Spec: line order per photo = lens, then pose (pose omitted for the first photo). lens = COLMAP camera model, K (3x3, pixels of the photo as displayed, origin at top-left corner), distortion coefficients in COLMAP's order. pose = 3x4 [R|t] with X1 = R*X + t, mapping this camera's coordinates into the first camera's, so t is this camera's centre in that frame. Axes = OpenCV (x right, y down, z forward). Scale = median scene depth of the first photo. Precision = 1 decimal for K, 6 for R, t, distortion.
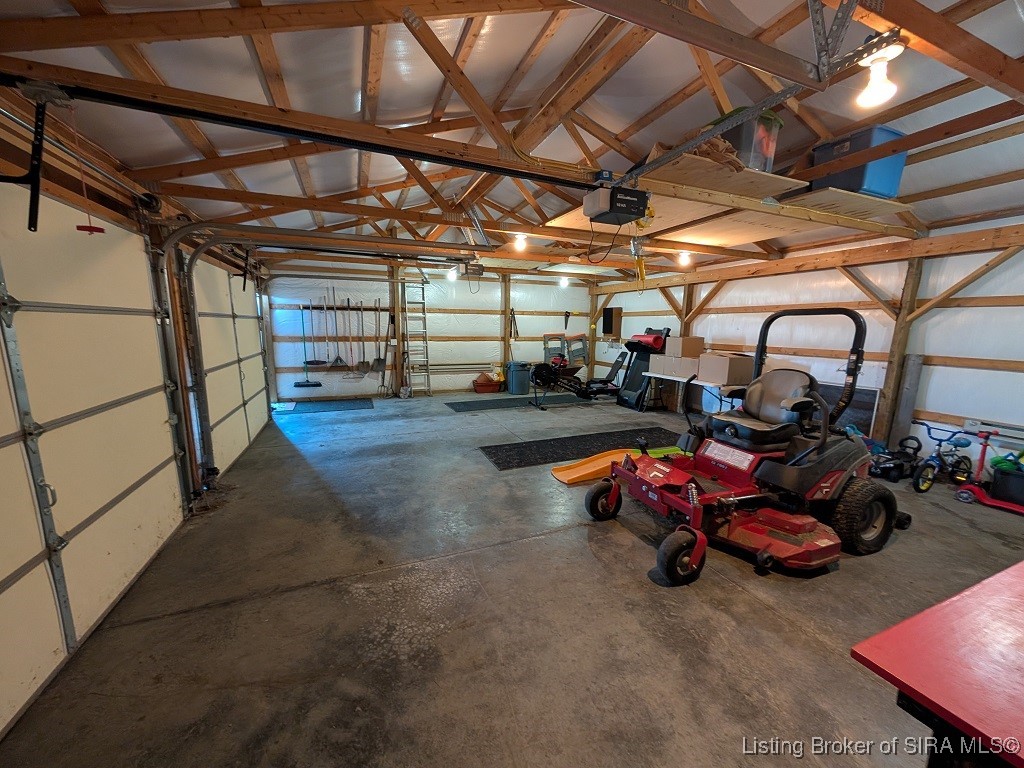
lens RADIAL K [[387.2, 0, 514.8], [0, 387.2, 389.6], [0, 0, 1]] dist [0.003549, 0.000176]
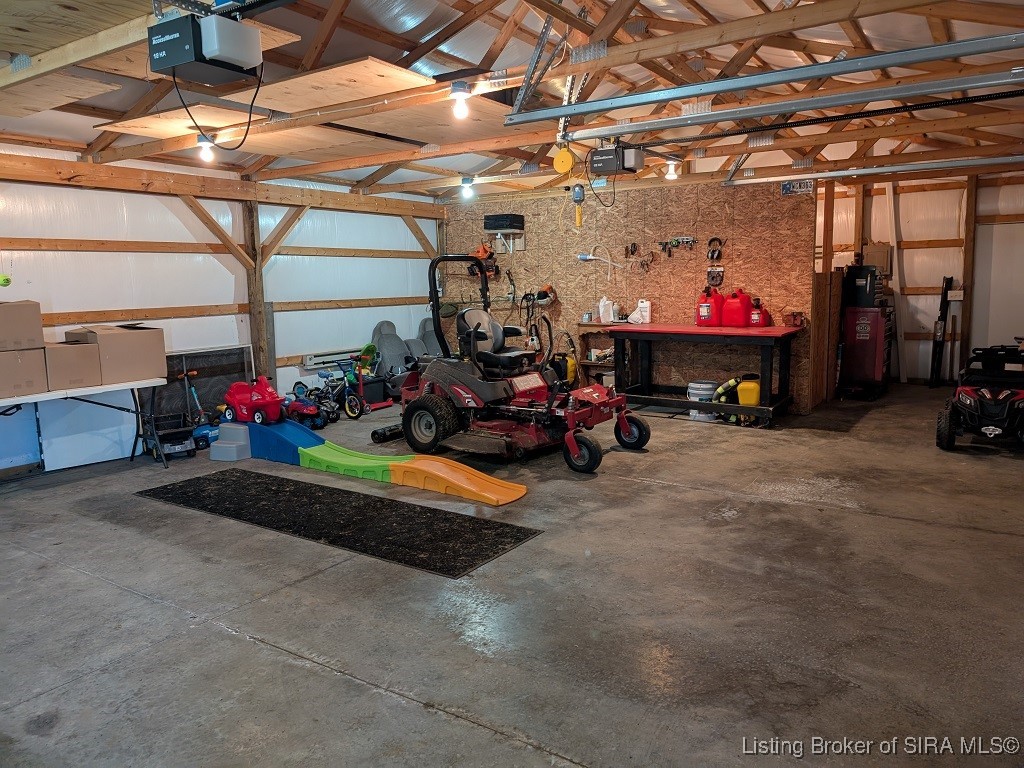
lens RADIAL K [[733.9, 0, 514.0], [0, 733.9, 376.6], [0, 0, 1]] dist [0.024197, -0.014499]
pose [[-0.555690, -0.112761, 0.823707, -0.785593], [0.151280, 0.960506, 0.233544, -0.233237], [-0.817511, 0.254388, -0.516685, 1.401529]]
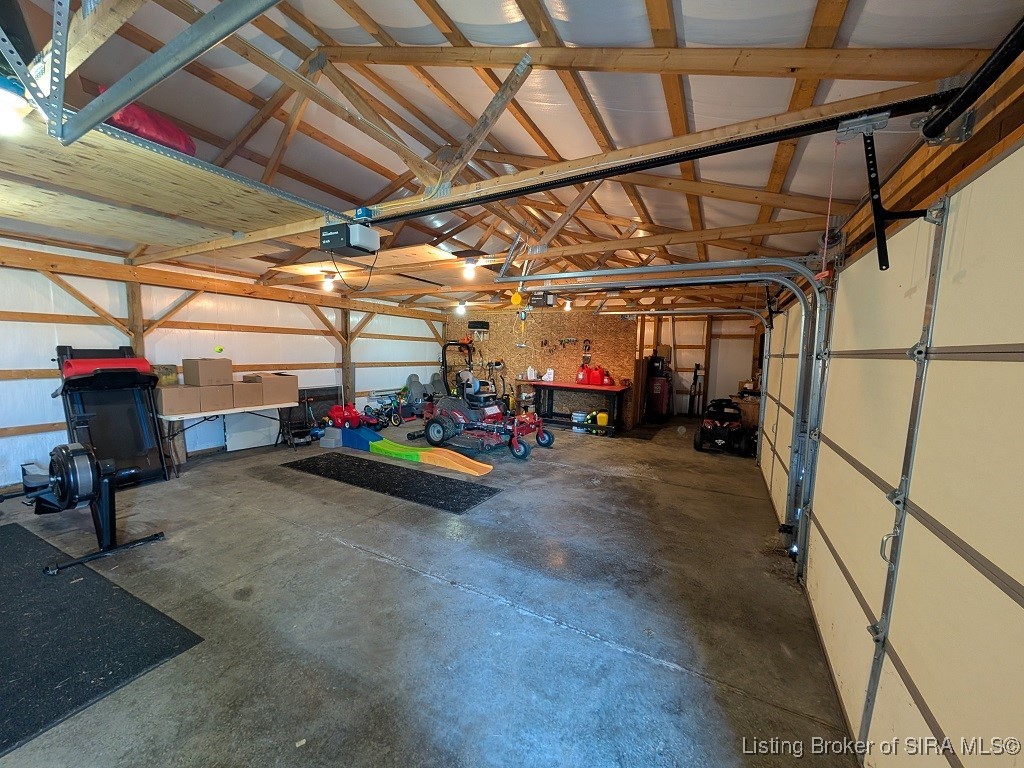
lens RADIAL K [[387.2, 0, 505.2], [0, 387.2, 388.9], [0, 0, 1]] dist [0.003549, 0.000176]
pose [[-0.619735, -0.103693, 0.777931, -0.775311], [0.098975, 0.972993, 0.208541, -0.260246], [-0.778545, 0.206236, -0.592735, 1.448140]]
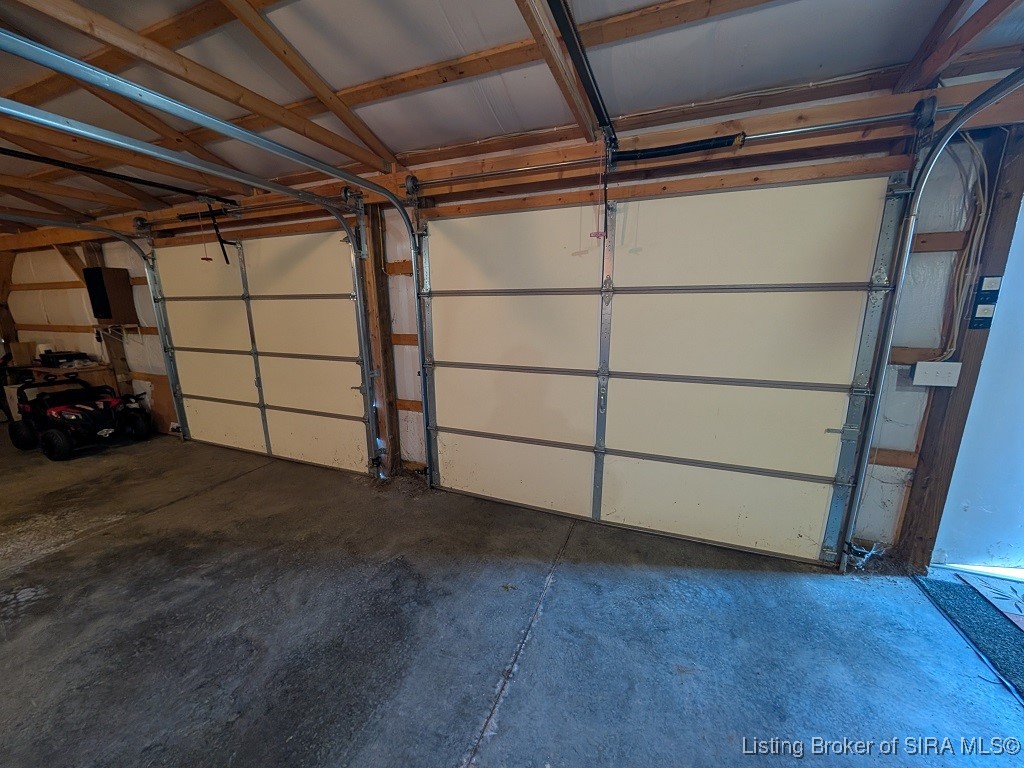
lens RADIAL K [[387.2, 0, 513.3], [0, 387.2, 387.3], [0, 0, 1]] dist [0.003549, 0.000176]
pose [[-0.703027, 0.139693, -0.697308, -0.250084], [-0.121880, 0.942344, 0.311661, -0.219291], [0.700641, 0.304094, -0.645468, 1.315080]]
